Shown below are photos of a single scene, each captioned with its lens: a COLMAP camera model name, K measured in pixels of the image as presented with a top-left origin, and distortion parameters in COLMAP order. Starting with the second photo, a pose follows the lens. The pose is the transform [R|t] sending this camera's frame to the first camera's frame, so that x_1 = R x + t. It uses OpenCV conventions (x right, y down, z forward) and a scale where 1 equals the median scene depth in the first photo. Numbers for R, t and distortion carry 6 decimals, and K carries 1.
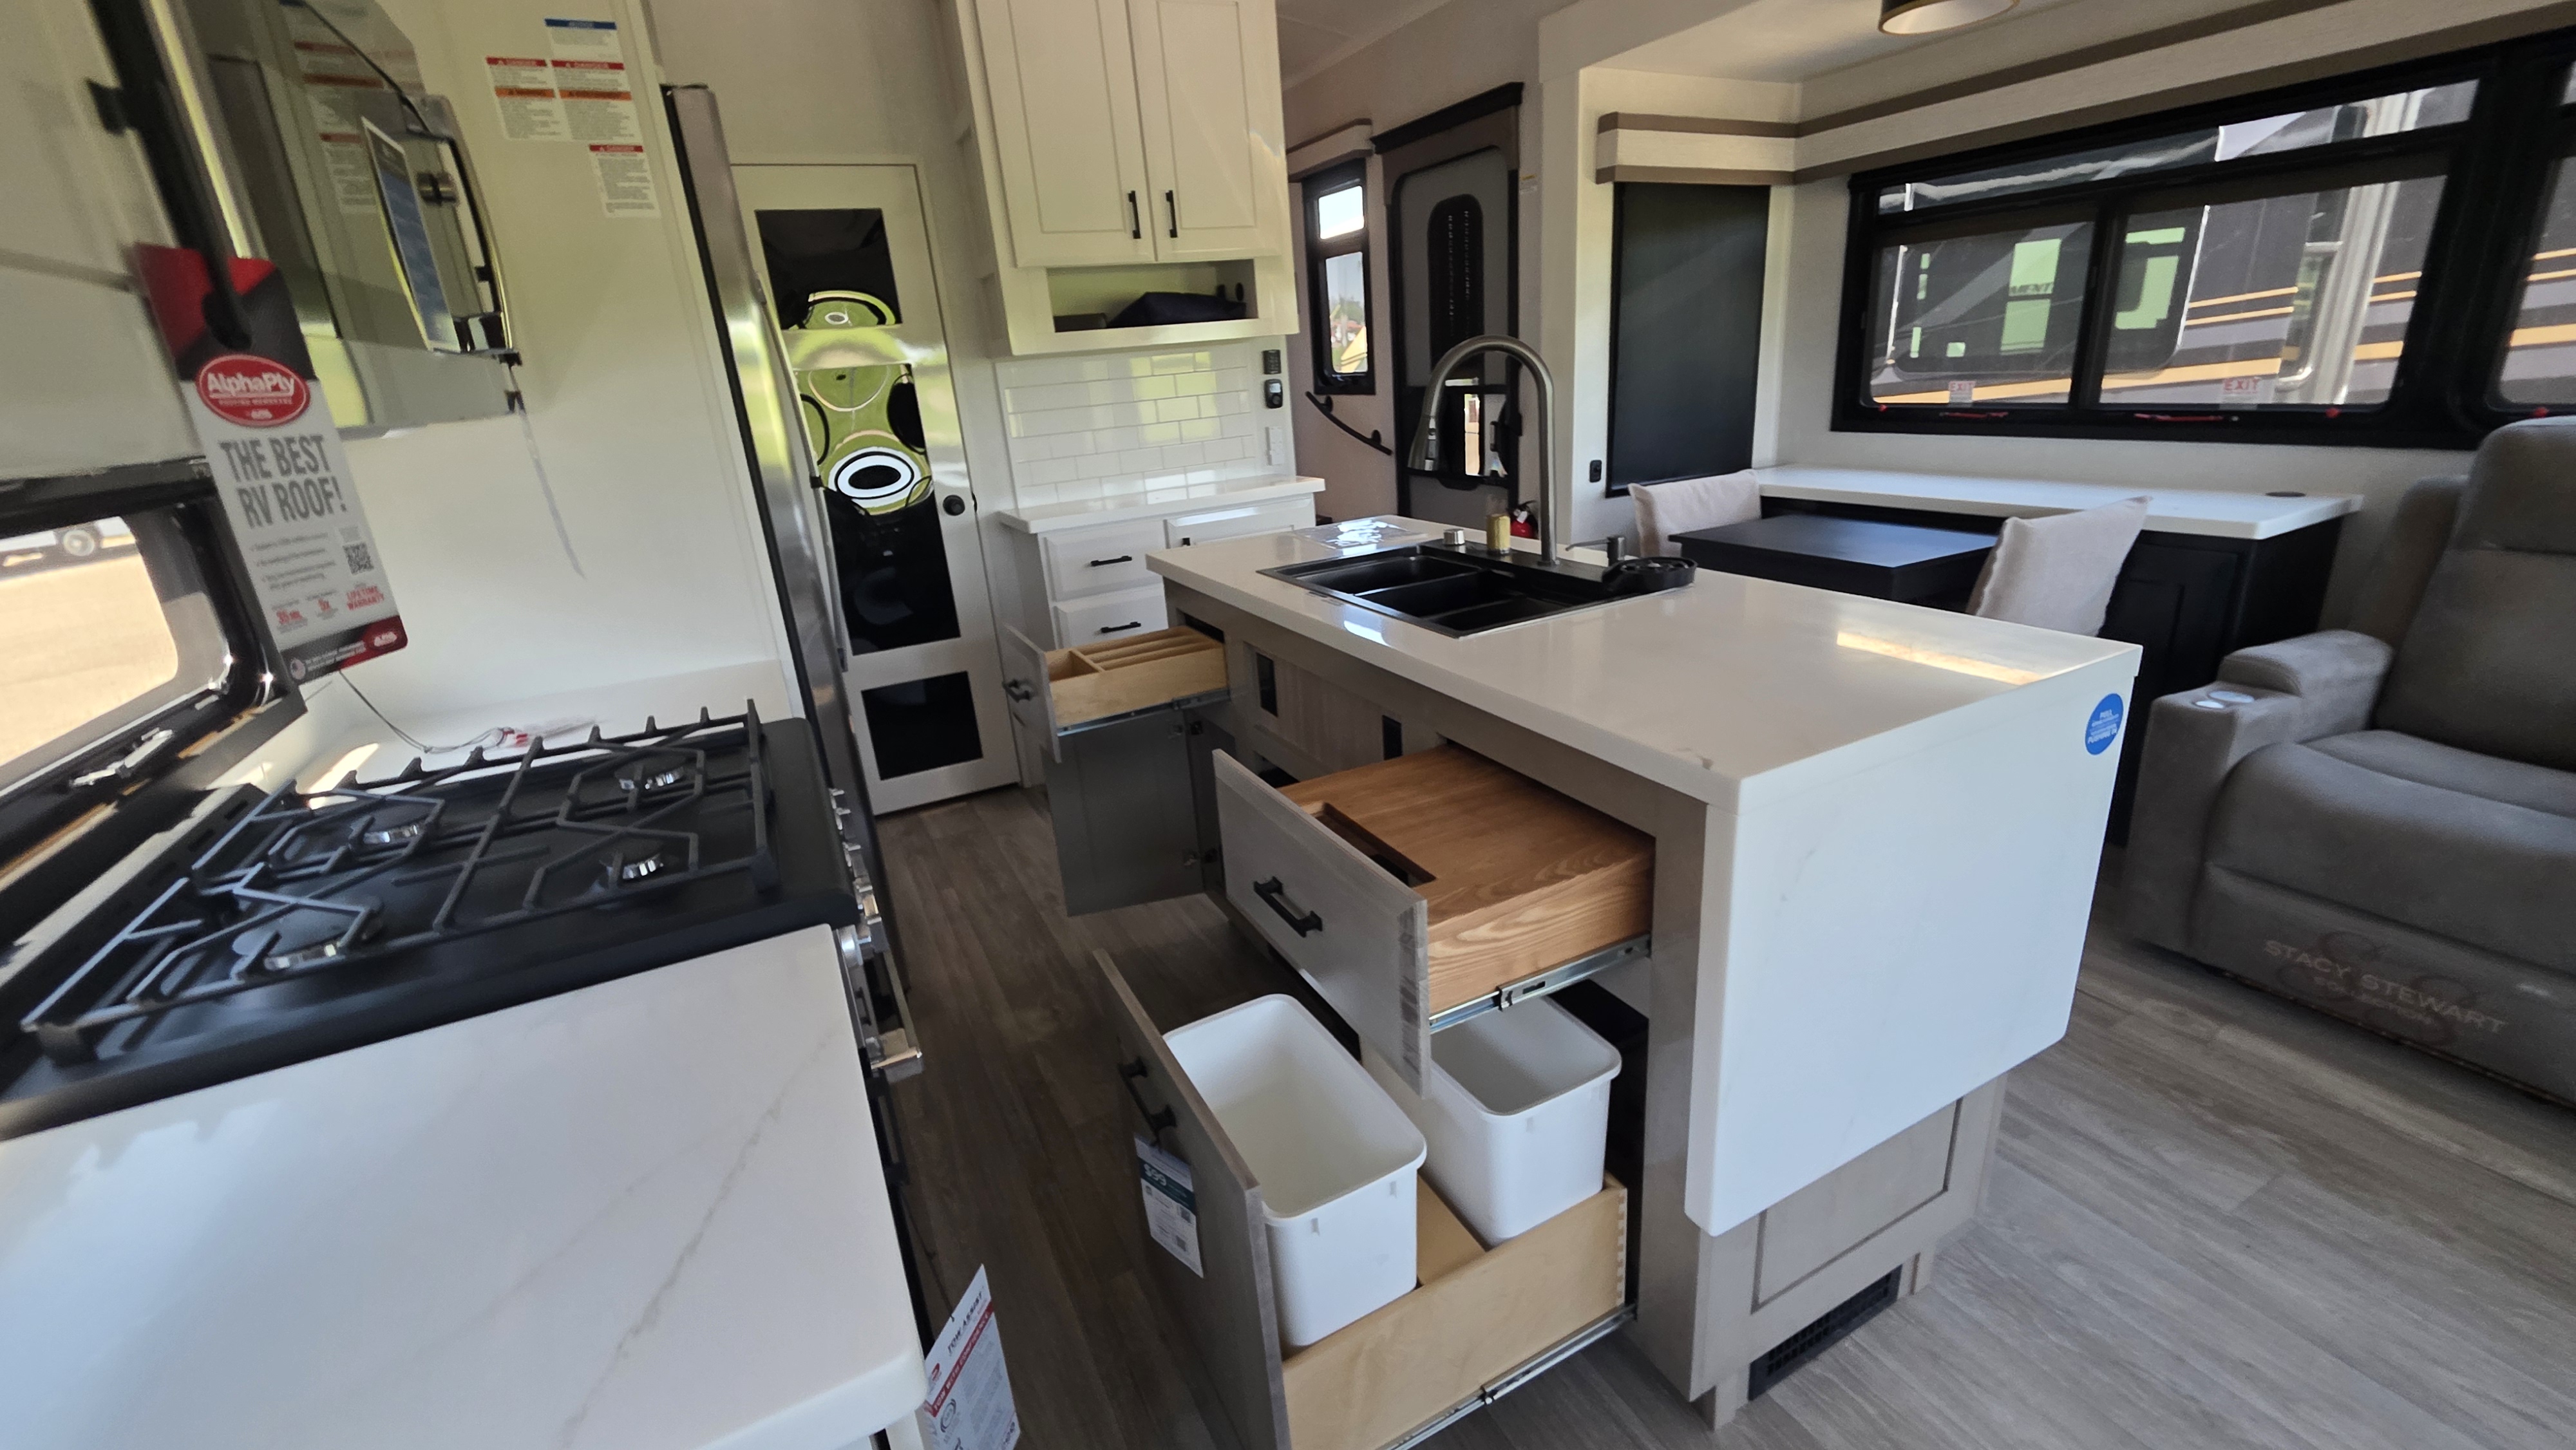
lens RADIAL K [[1047.9, 0, 1298.9], [0, 1047.9, 709.5], [0, 0, 1]] dist [0.006768, -0.001747]
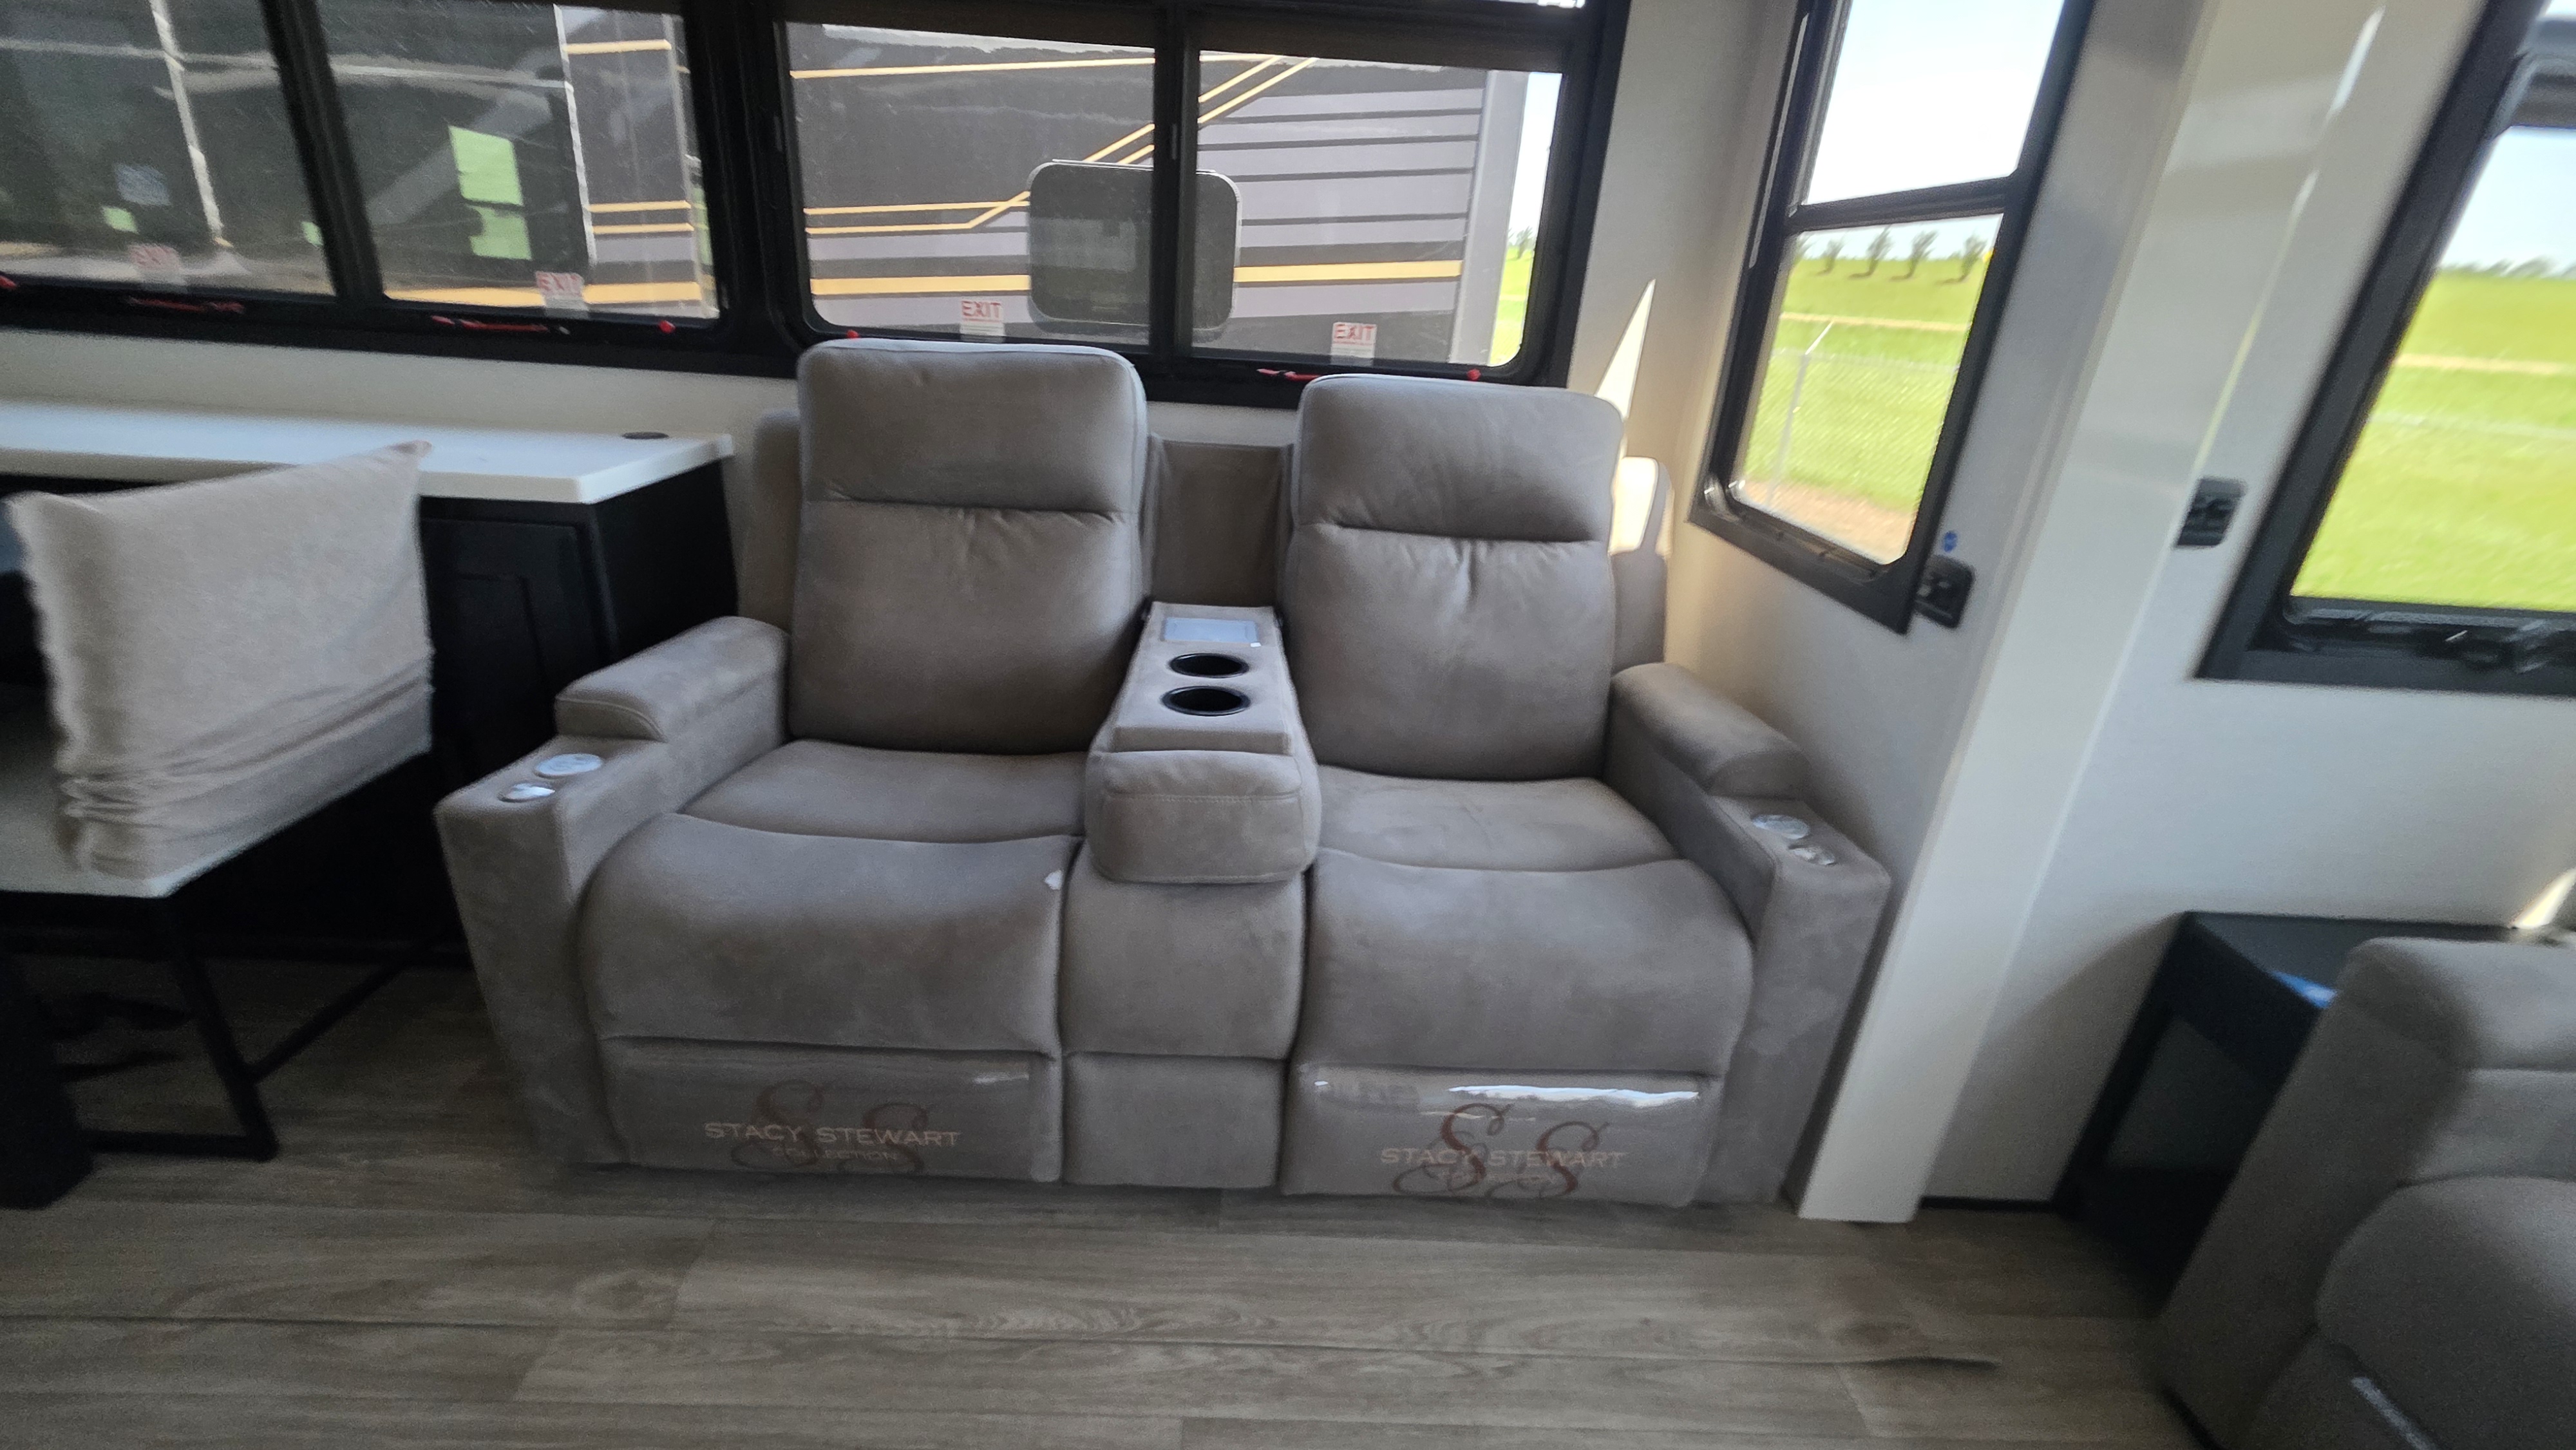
lens RADIAL K [[1047.9, 0, 1269.5], [0, 1047.9, 705.0], [0, 0, 1]] dist [0.006768, -0.001747]
pose [[0.450618, -0.238503, 0.860267, 0.375802], [0.198789, 0.966263, 0.163762, -0.045414], [-0.870303, 0.097217, 0.482827, 0.230091]]
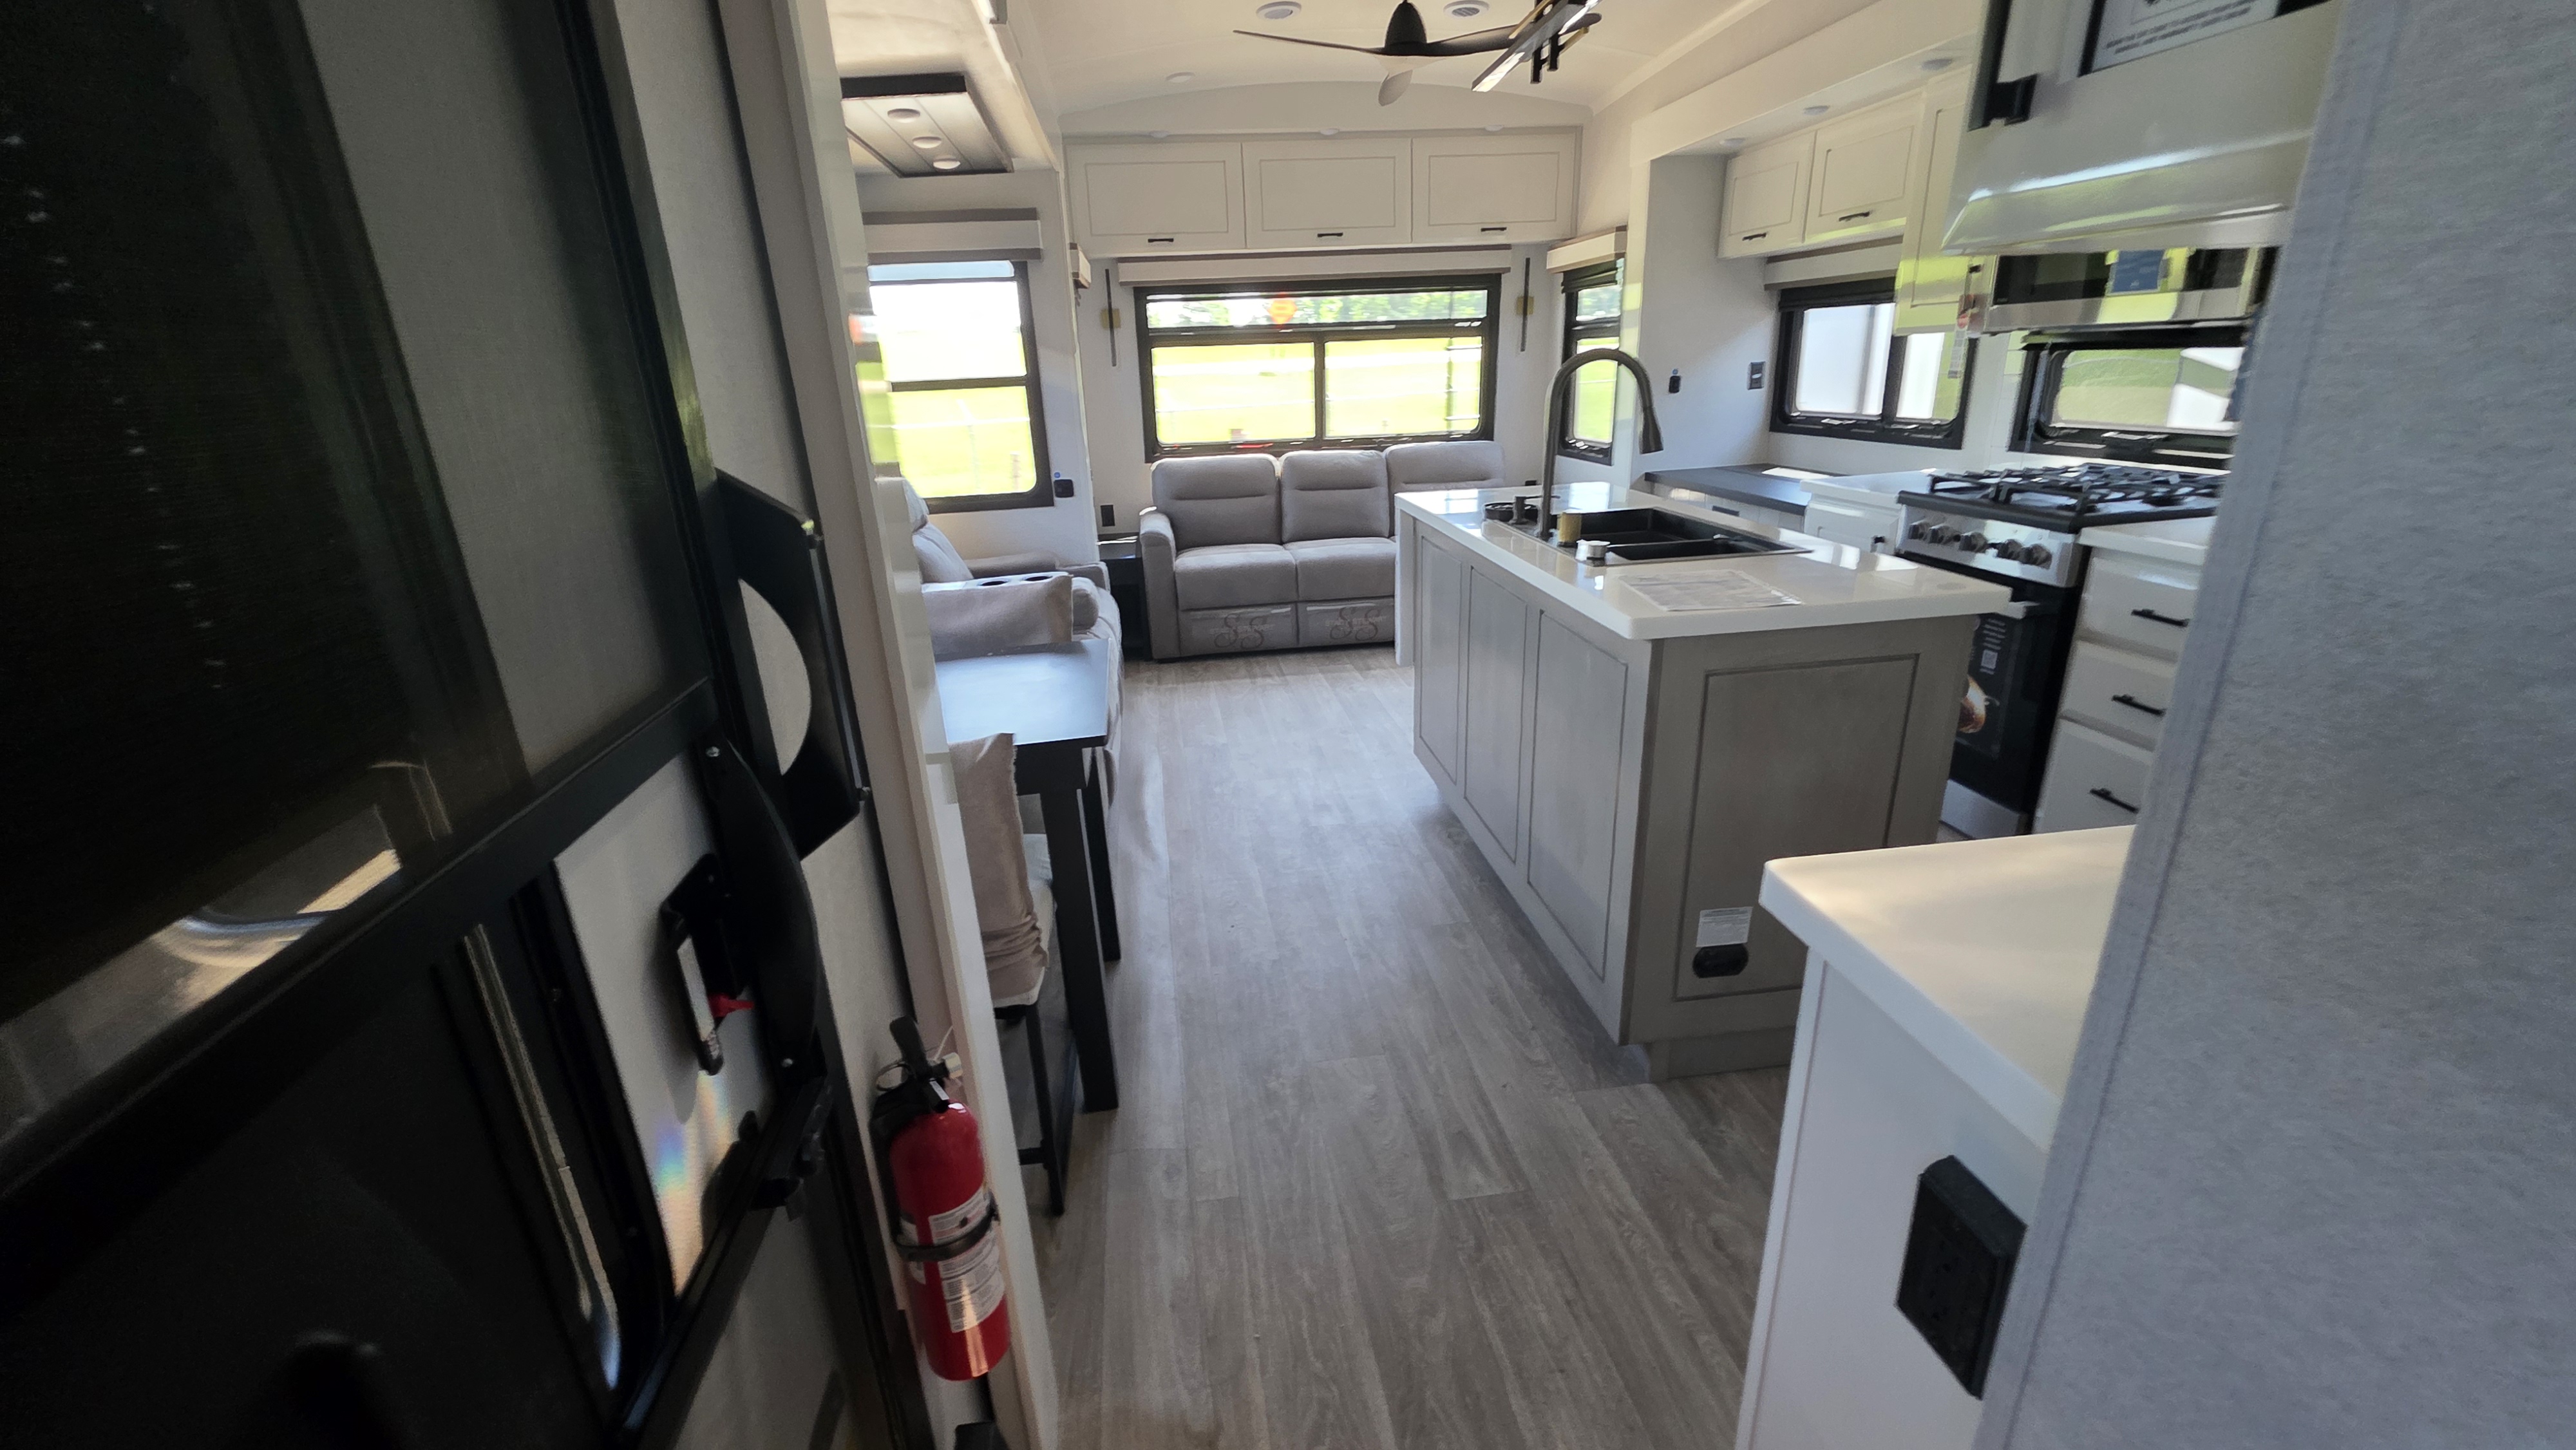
lens RADIAL K [[1047.9, 0, 1274.5], [0, 1047.9, 718.9], [0, 0, 1]] dist [0.006768, -0.001747]
pose [[-0.929454, -0.006375, 0.368883, 0.046861], [0.219781, 0.793511, 0.567482, -0.477049], [-0.296330, 0.608522, -0.736131, 1.374403]]
